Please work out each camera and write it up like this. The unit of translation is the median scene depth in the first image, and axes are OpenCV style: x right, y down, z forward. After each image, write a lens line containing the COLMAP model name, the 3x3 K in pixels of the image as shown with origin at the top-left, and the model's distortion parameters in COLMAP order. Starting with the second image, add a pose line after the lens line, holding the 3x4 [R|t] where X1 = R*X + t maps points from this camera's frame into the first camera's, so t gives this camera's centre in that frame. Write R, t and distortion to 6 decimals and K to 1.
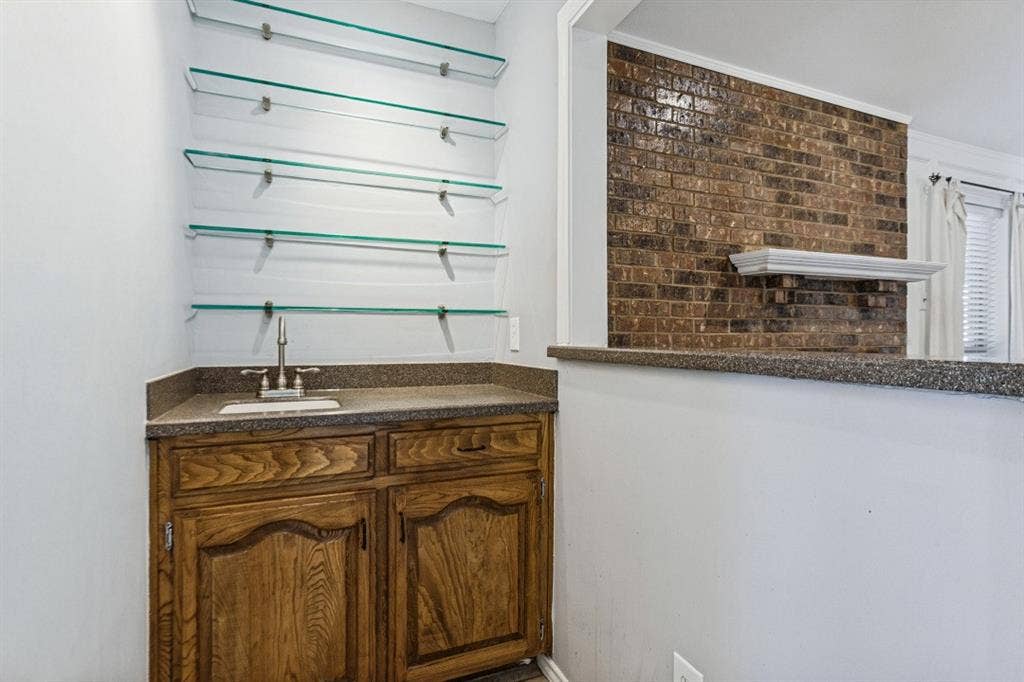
lens RADIAL K [[506.2, 0, 514.8], [0, 506.2, 341.4], [0, 0, 1]] dist [-0.003243, 0.001775]
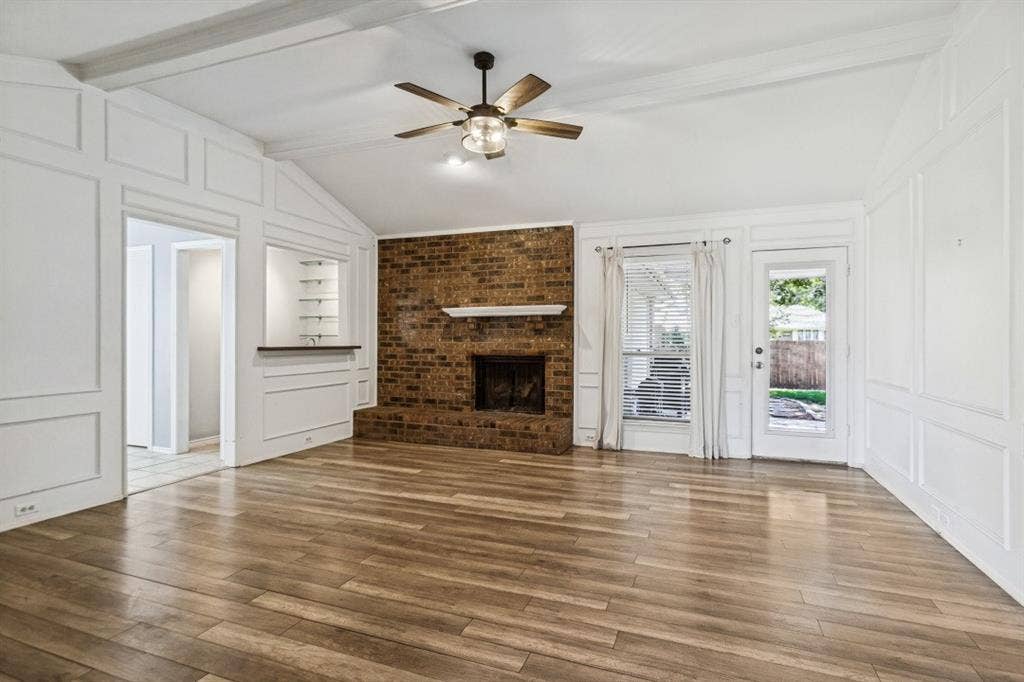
lens RADIAL K [[506.2, 0, 514.8], [0, 506.2, 341.4], [0, 0, 1]] dist [-0.003243, 0.001775]
pose [[0.712668, 0.006152, -0.701474, 2.144038], [-0.009159, 0.999958, -0.000535, -0.019634], [0.701441, 0.006806, 0.712695, -0.458118]]
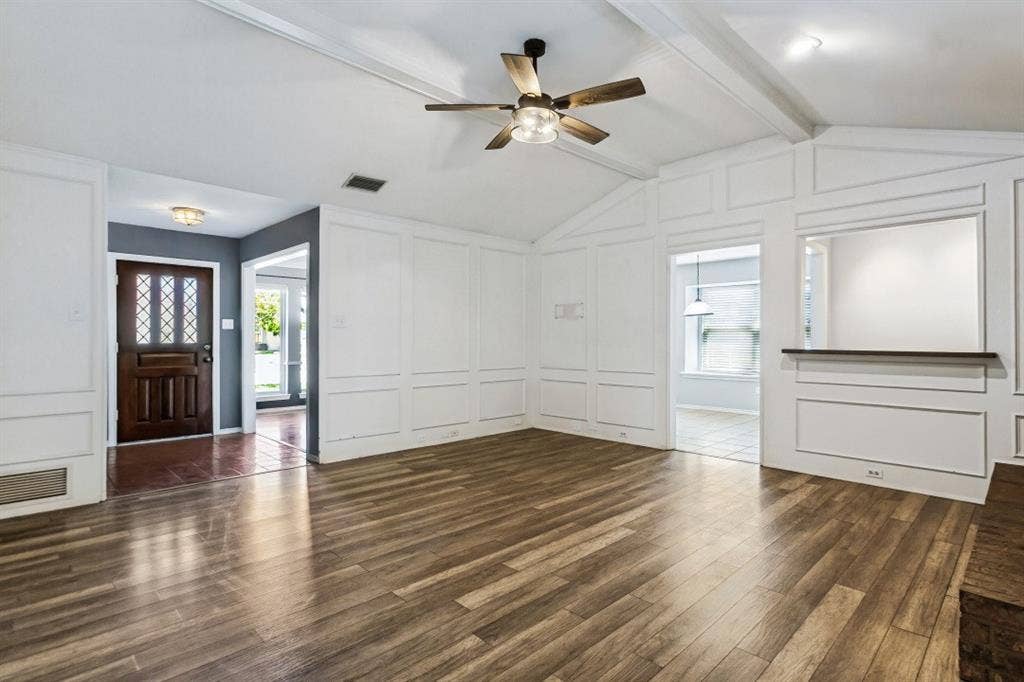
lens RADIAL K [[506.2, 0, 518.1], [0, 506.2, 335.4], [0, 0, 1]] dist [-0.019516, -0.000104]
pose [[-0.928917, -0.008870, -0.370181, 1.704528], [-0.007937, 0.999960, -0.004043, -0.021432], [0.370202, -0.000817, -0.928951, 1.367230]]
